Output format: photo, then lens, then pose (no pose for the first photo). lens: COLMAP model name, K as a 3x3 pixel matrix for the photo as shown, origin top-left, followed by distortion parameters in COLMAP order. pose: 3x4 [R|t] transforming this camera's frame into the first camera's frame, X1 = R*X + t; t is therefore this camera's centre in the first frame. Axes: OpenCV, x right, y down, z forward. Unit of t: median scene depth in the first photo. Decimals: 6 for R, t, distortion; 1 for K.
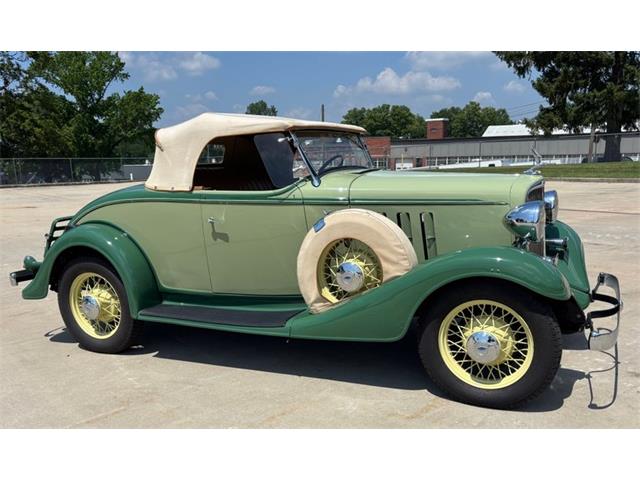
lens RADIAL K [[595.8, 0, 350.9], [0, 595.8, 295.0], [0, 0, 1]] dist [-0.010664, 0.000000]
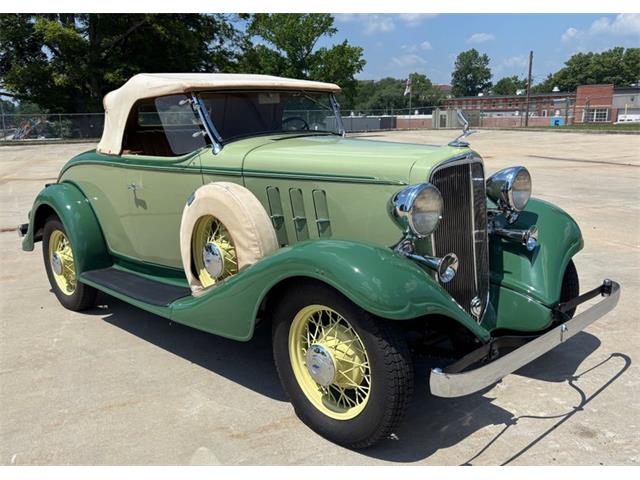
lens RADIAL K [[607.0, 0, 311.7], [0, 607.0, 253.9], [0, 0, 1]] dist [0.008564, 0.000000]
pose [[0.925212, 0.083603, -0.370127, 0.399330], [-0.080880, 0.996461, 0.022901, -0.062259], [0.370731, 0.008748, 0.928699, 0.200337]]
